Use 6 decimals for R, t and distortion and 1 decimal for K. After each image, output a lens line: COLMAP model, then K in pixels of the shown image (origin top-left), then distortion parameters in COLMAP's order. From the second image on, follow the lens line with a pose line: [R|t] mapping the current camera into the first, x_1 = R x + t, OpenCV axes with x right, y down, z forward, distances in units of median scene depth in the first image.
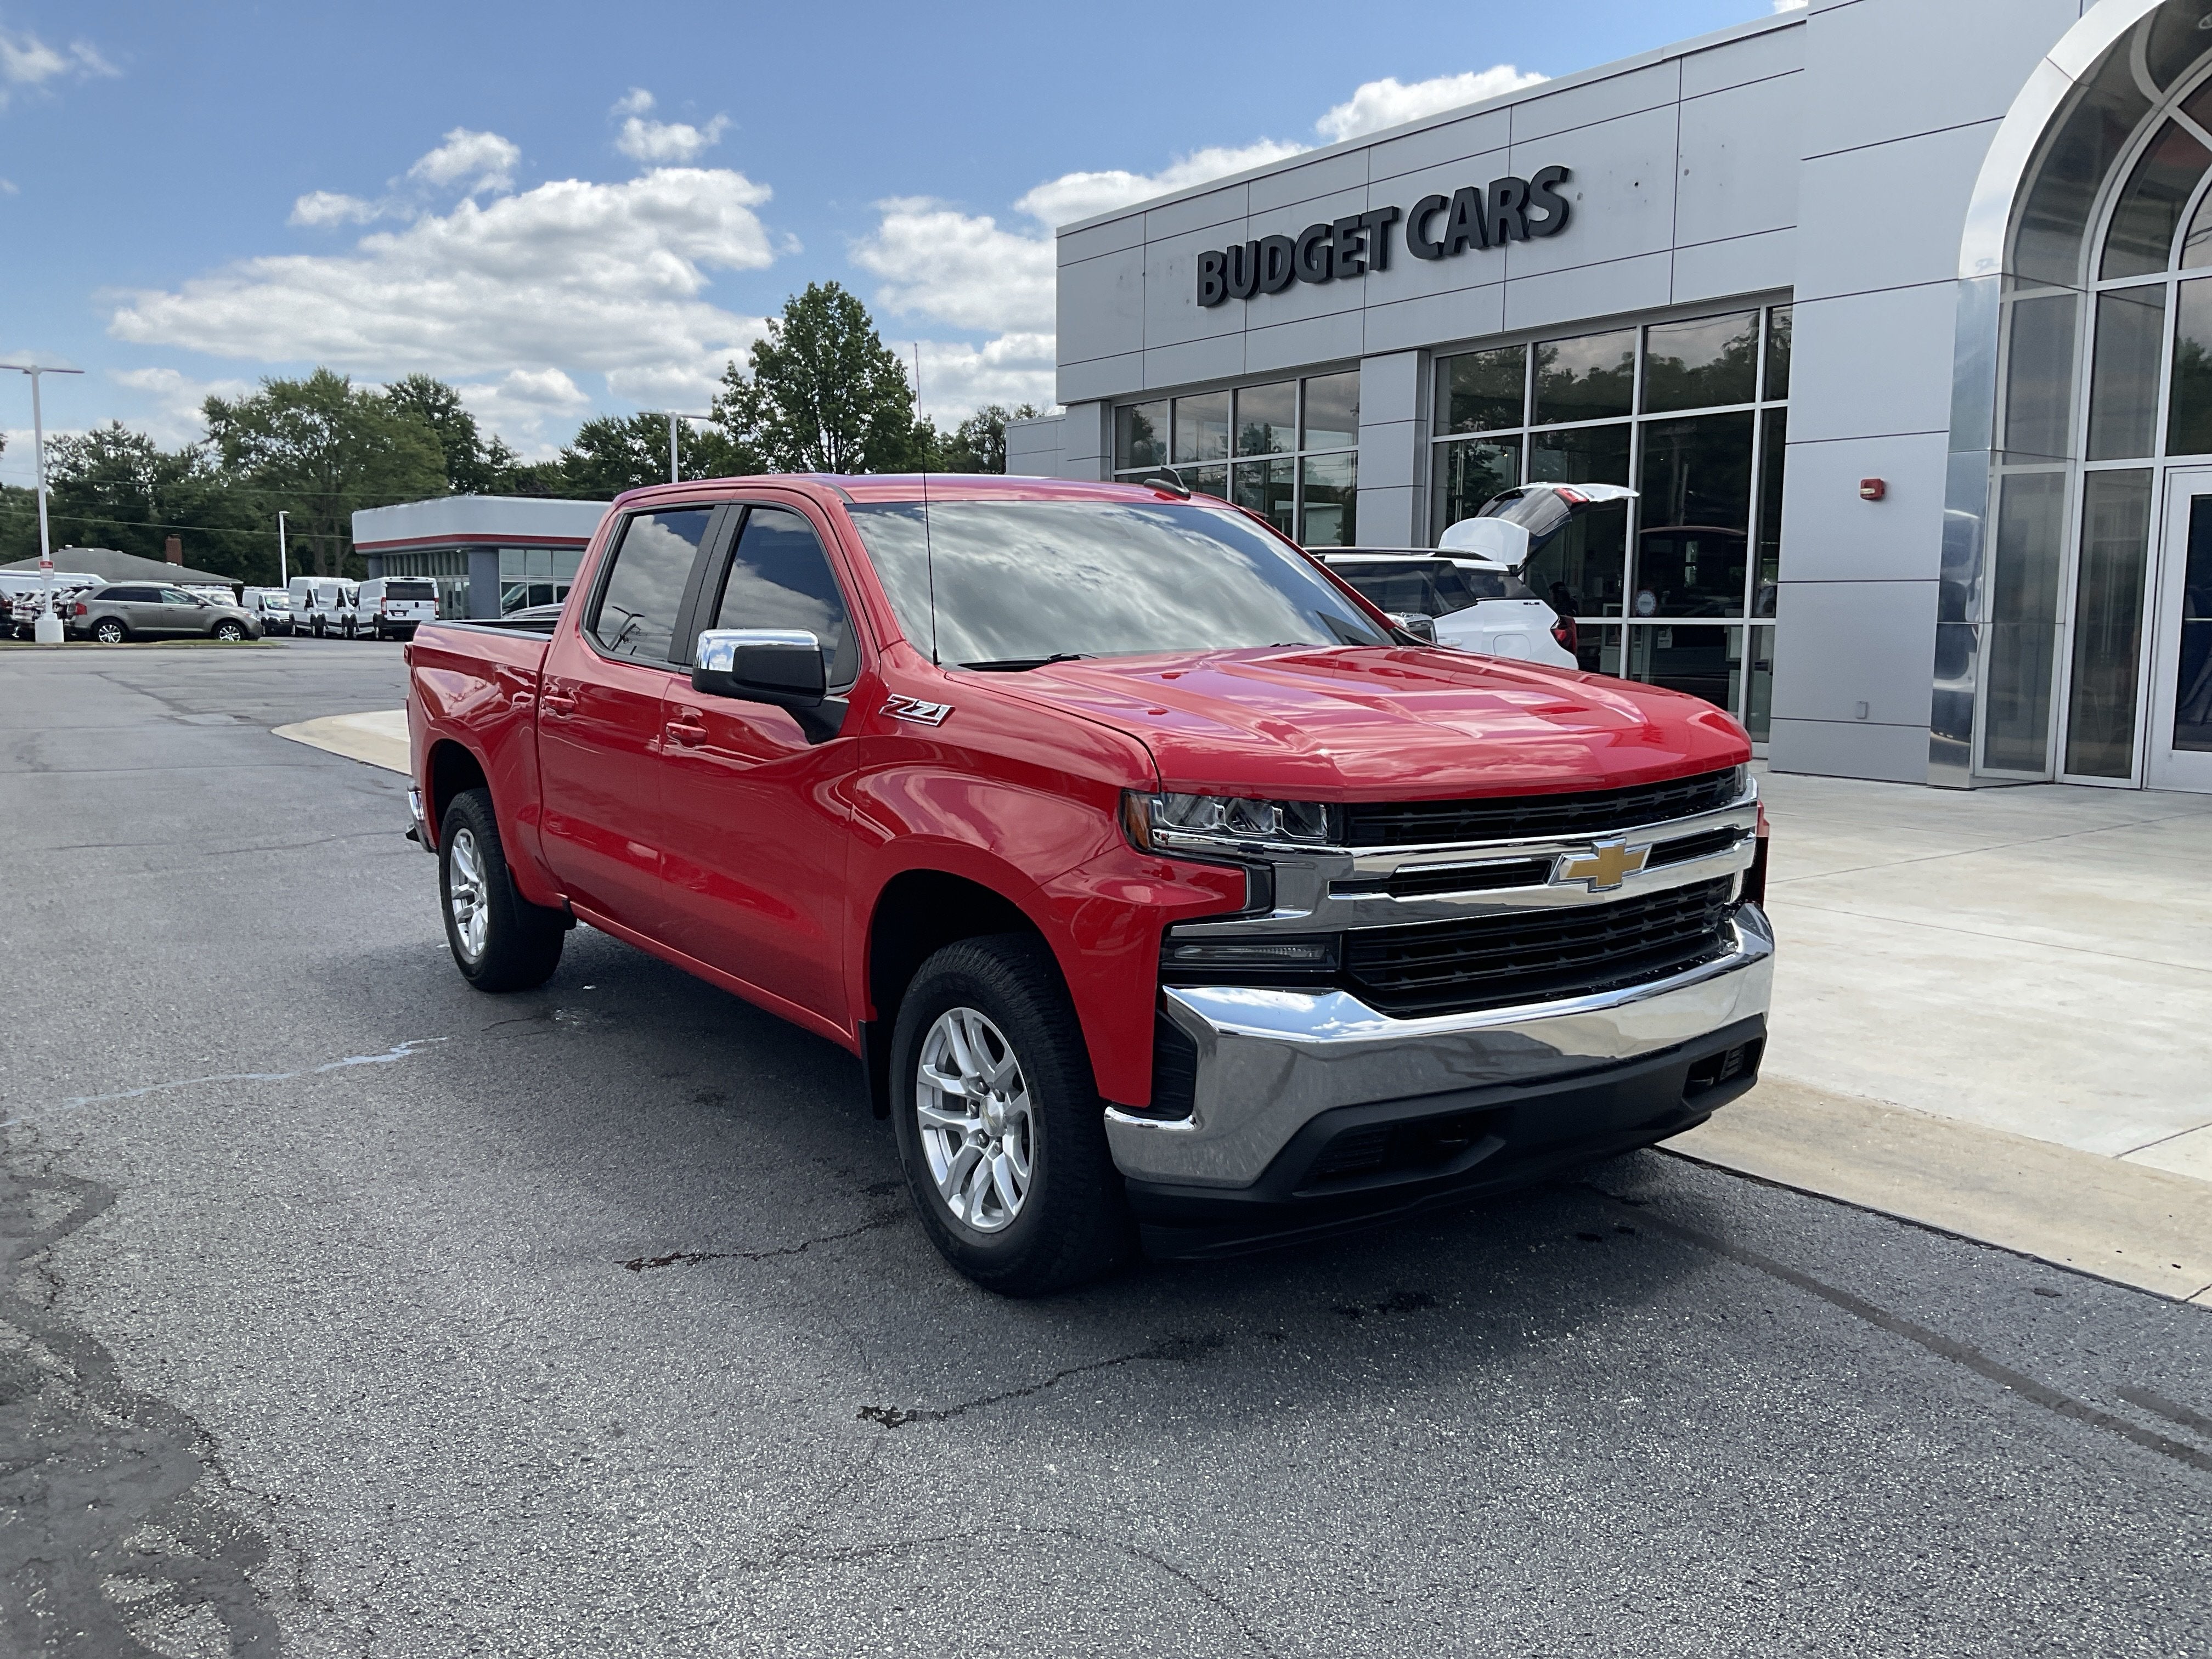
lens RADIAL K [[1821.7, 0, 1095.4], [0, 1821.7, 821.5], [0, 0, 1]] dist [0.073310, -0.148458]
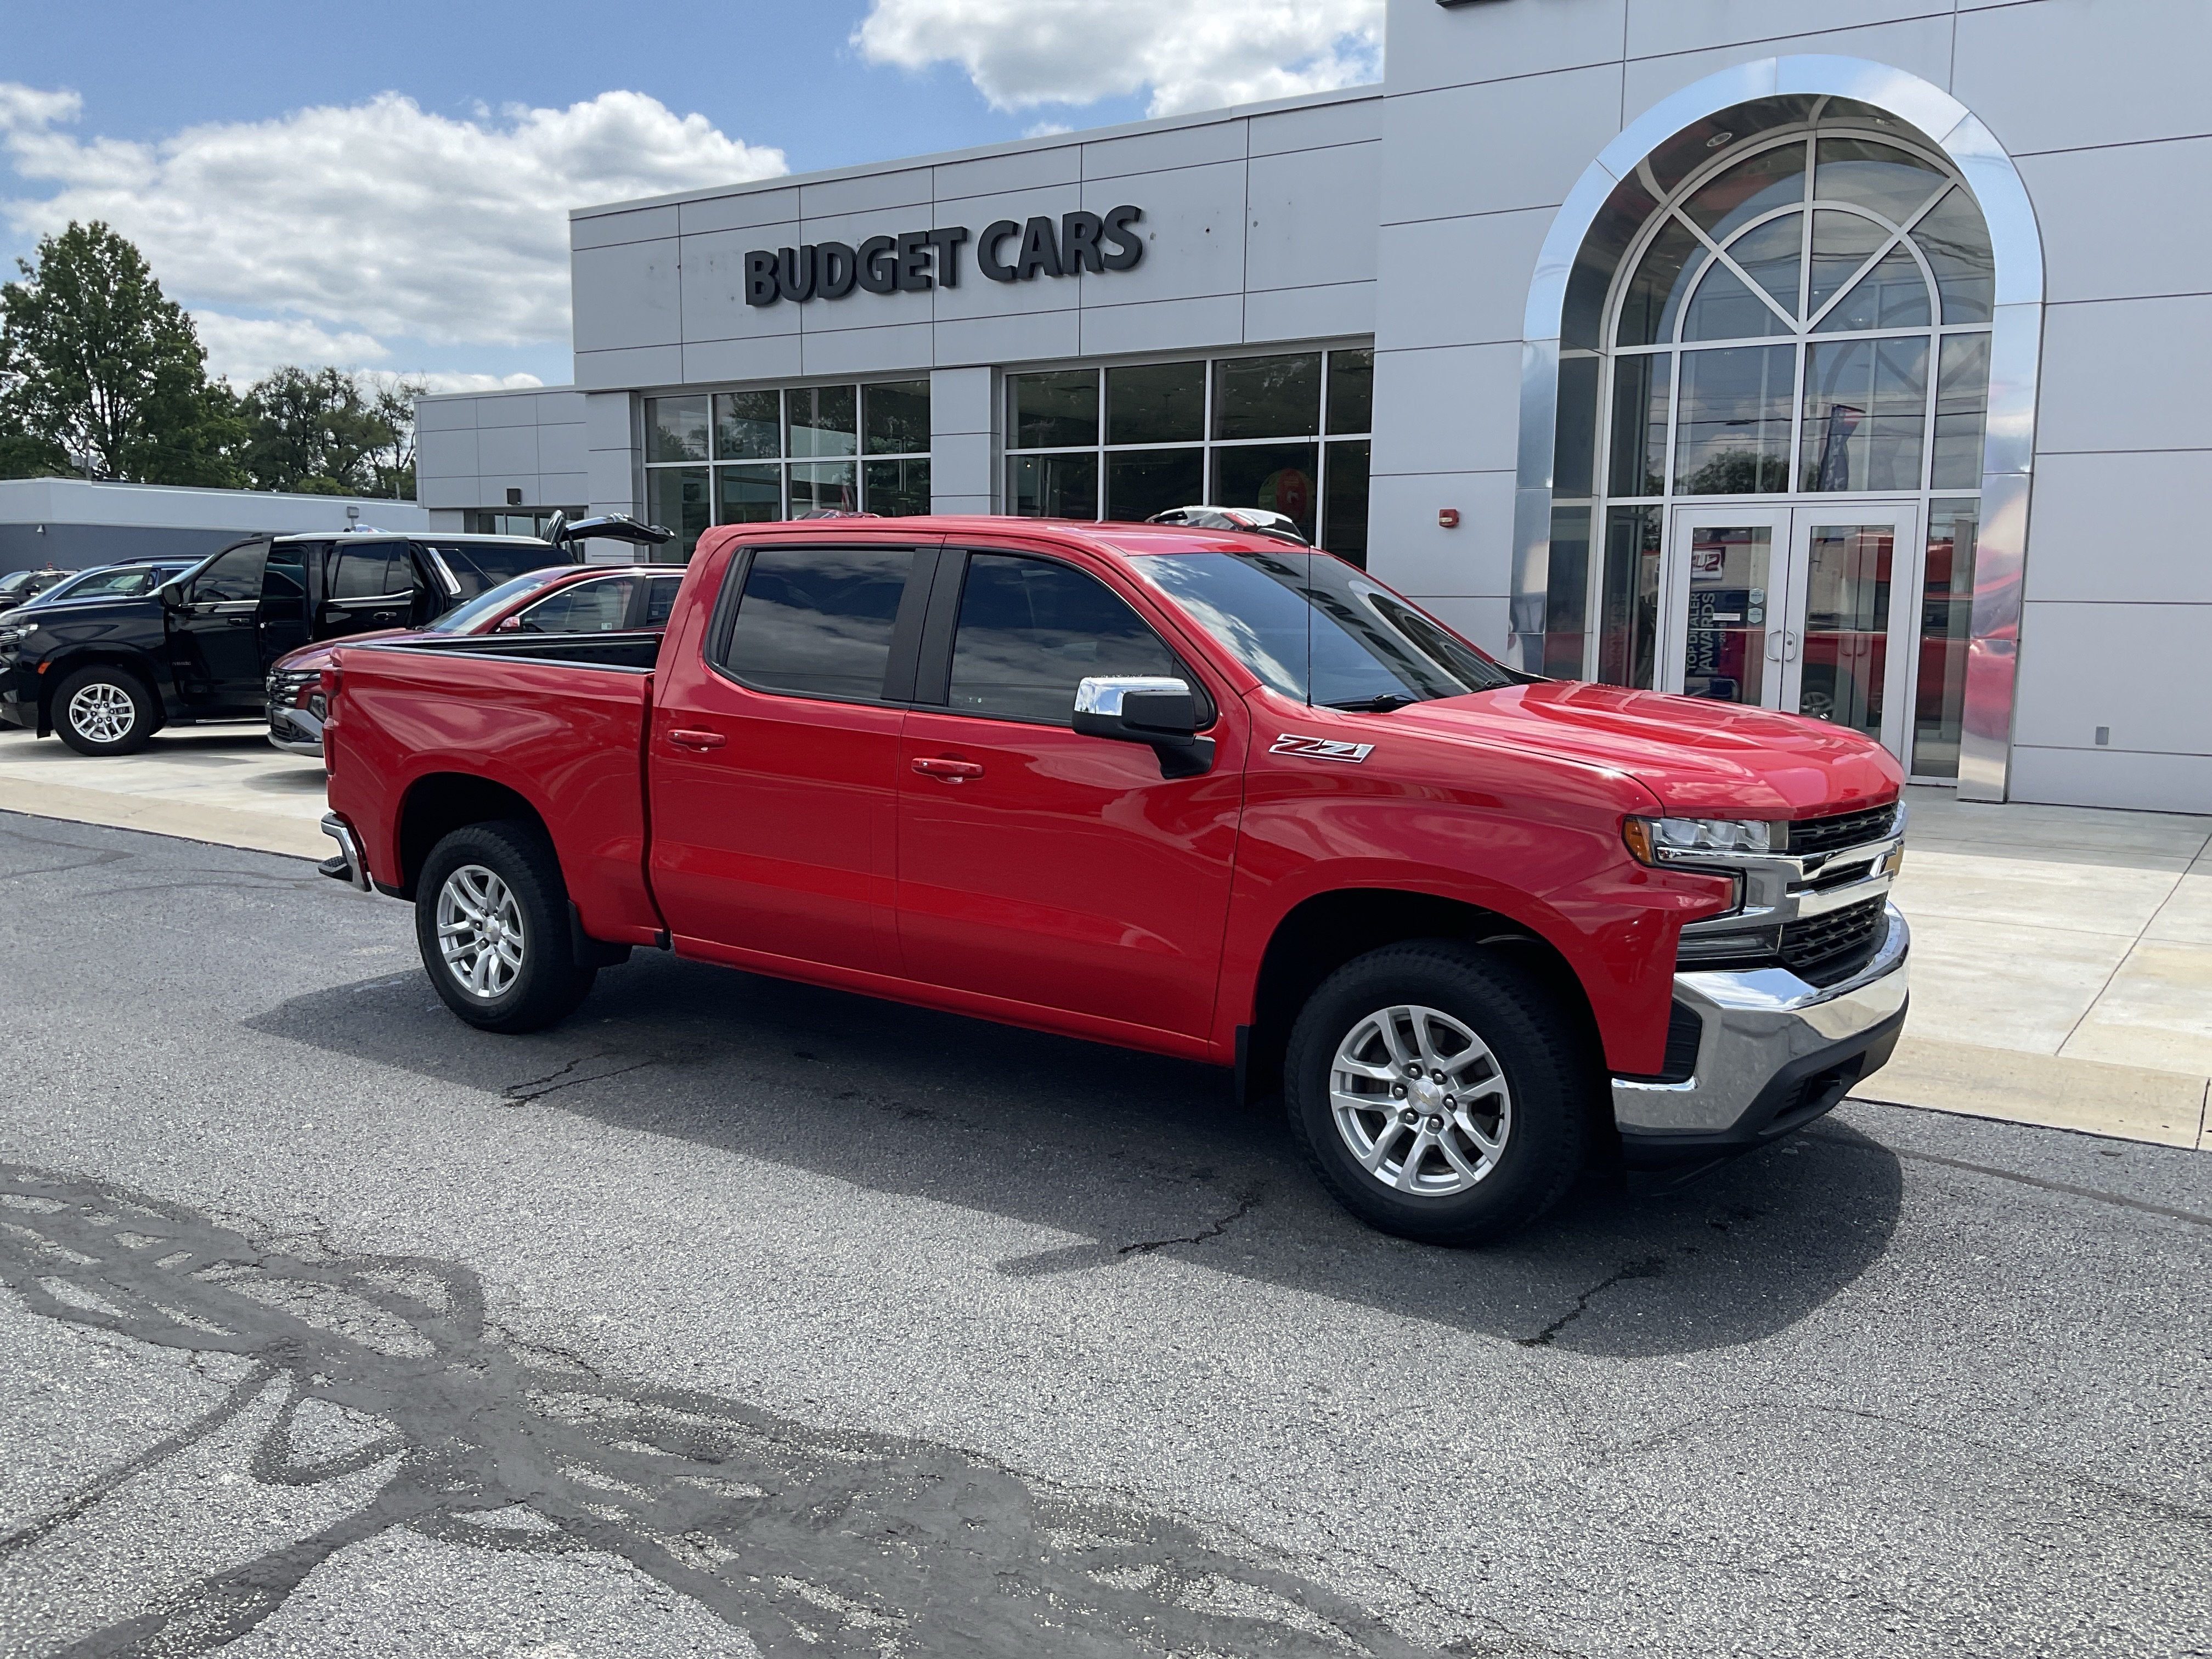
lens RADIAL K [[1813.2, 0, 1106.0], [0, 1813.2, 829.5], [0, 0, 1]] dist [0.090784, -0.192754]
pose [[0.932439, -0.036926, 0.359436, -0.185287], [0.032392, 0.999302, 0.018633, -0.010603], [-0.359873, -0.005732, 0.932984, -0.004467]]
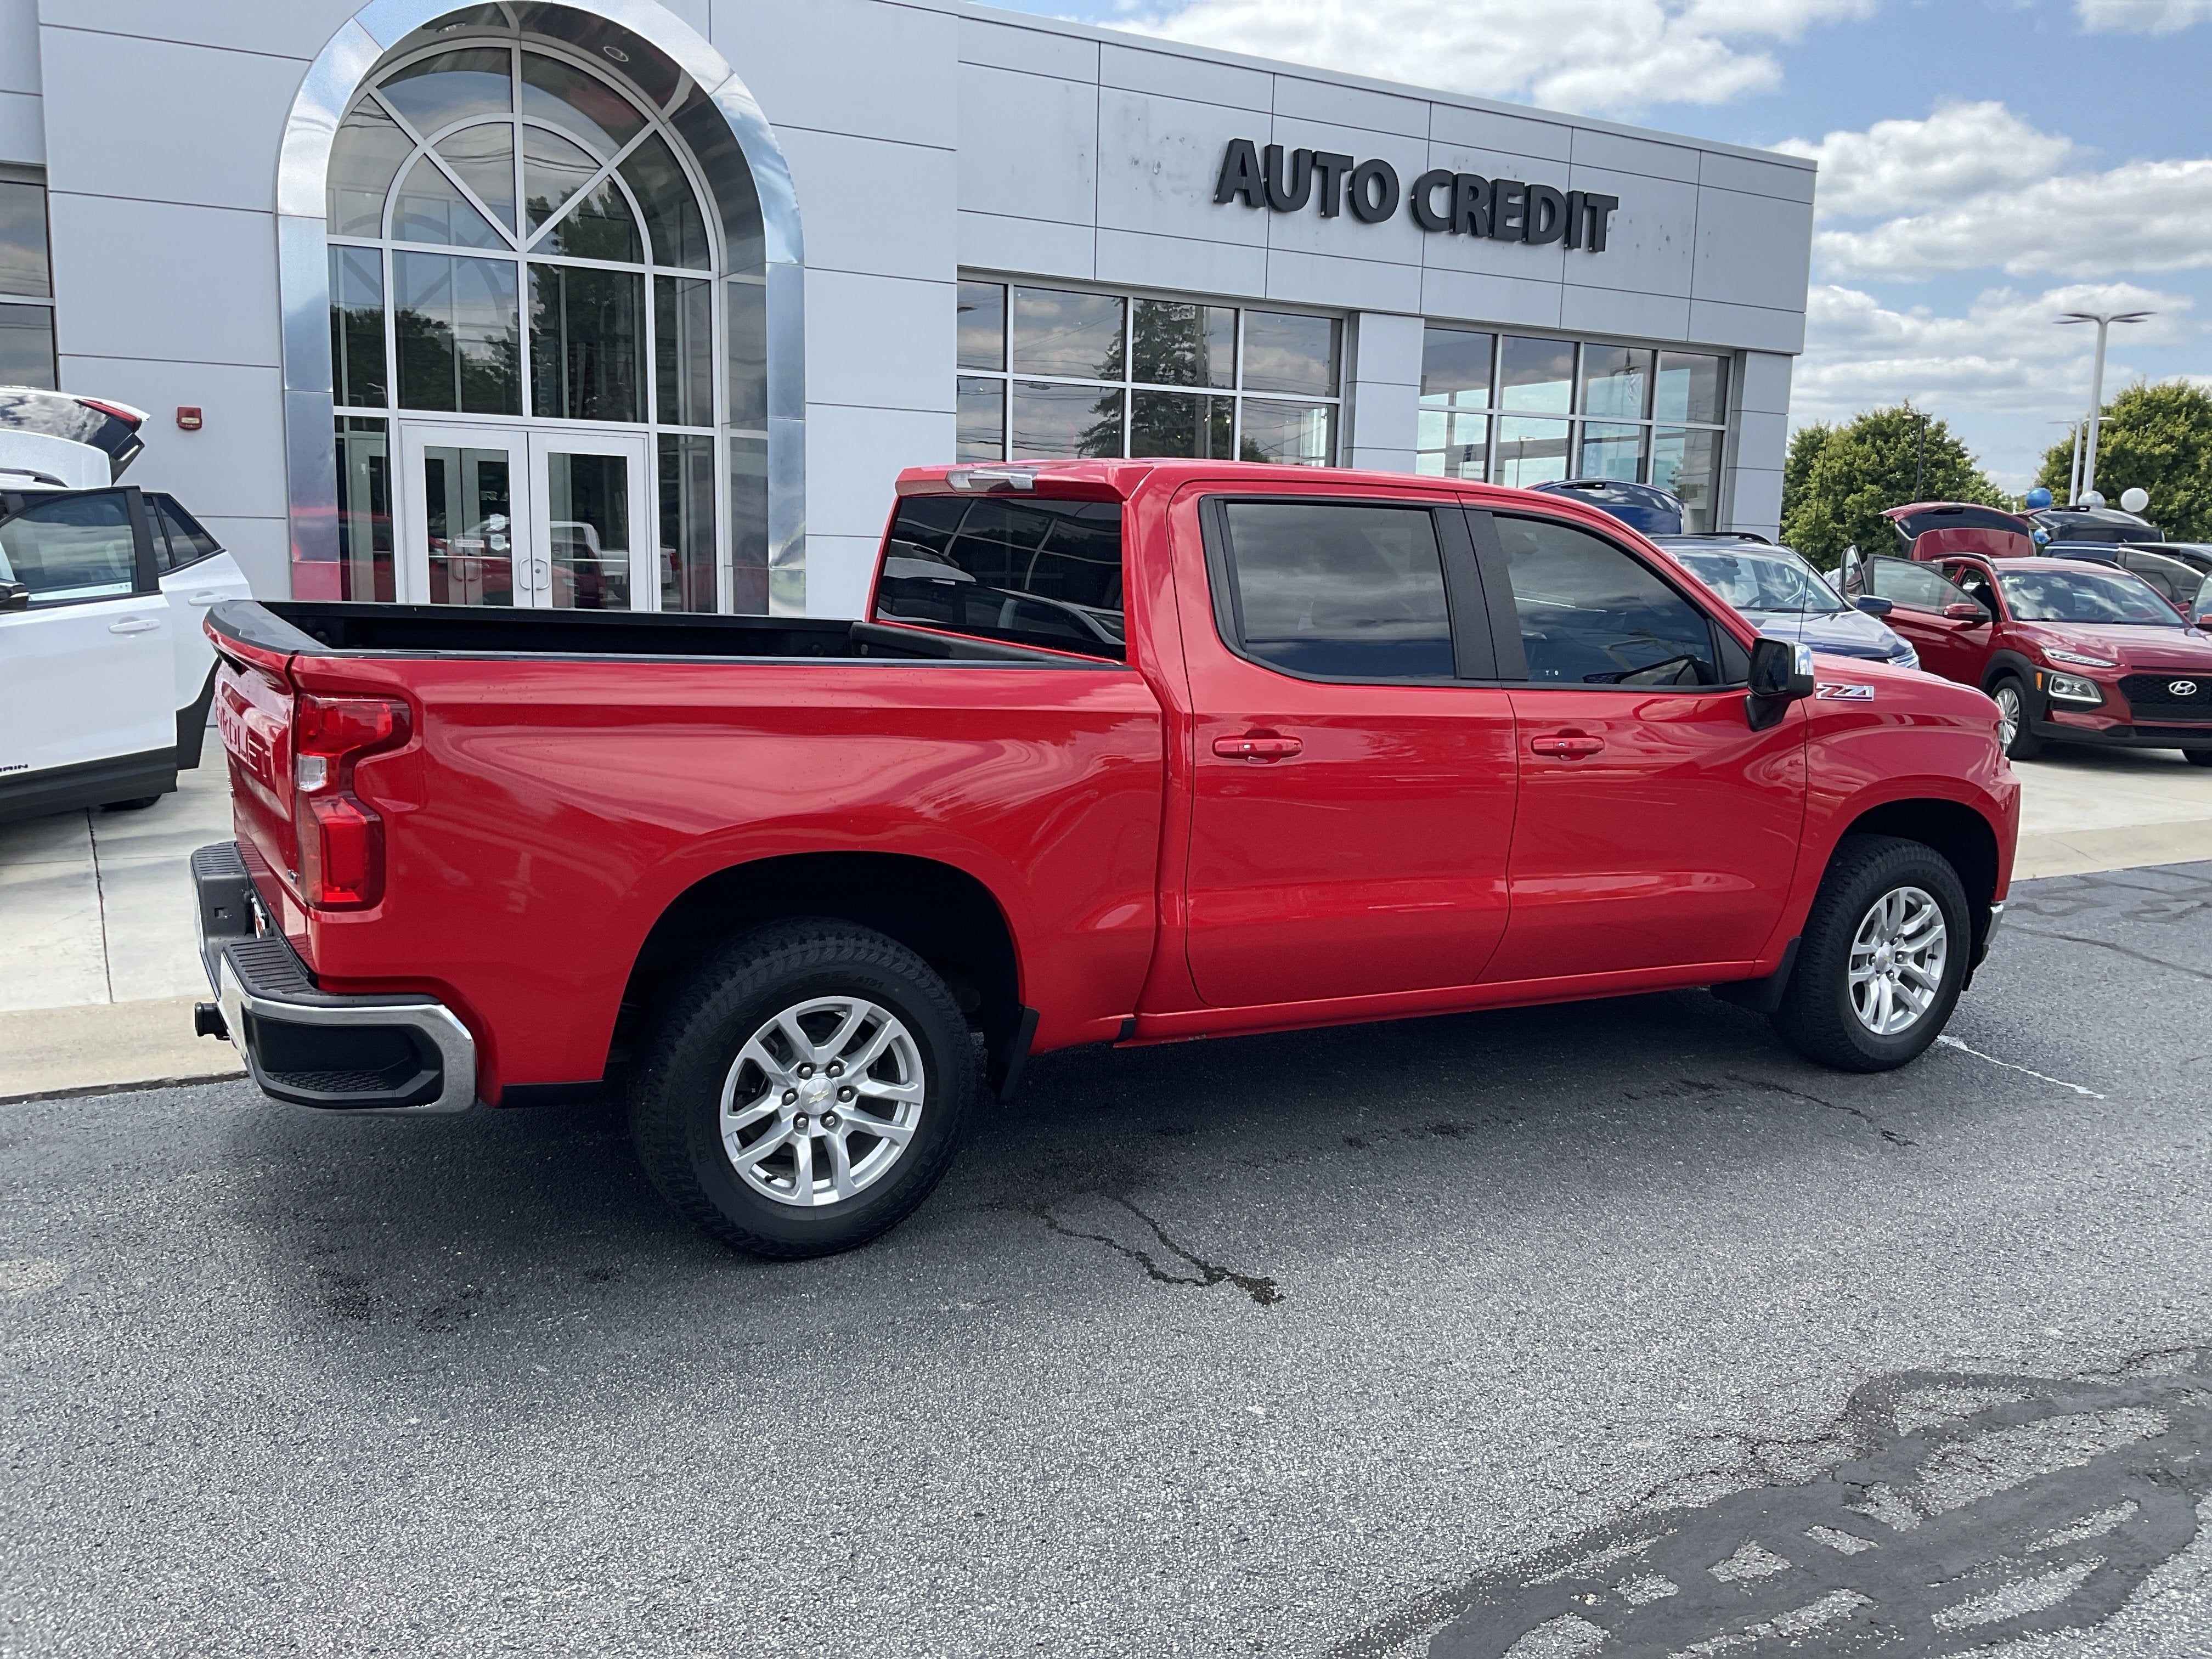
lens RADIAL K [[1813.2, 0, 1106.0], [0, 1813.2, 829.5], [0, 0, 1]] dist [0.090784, -0.192754]
pose [[0.091702, -0.155996, 0.983492, -0.442124], [0.093964, 0.984602, 0.147411, -0.062437], [-0.991343, 0.078895, 0.104948, 0.412836]]
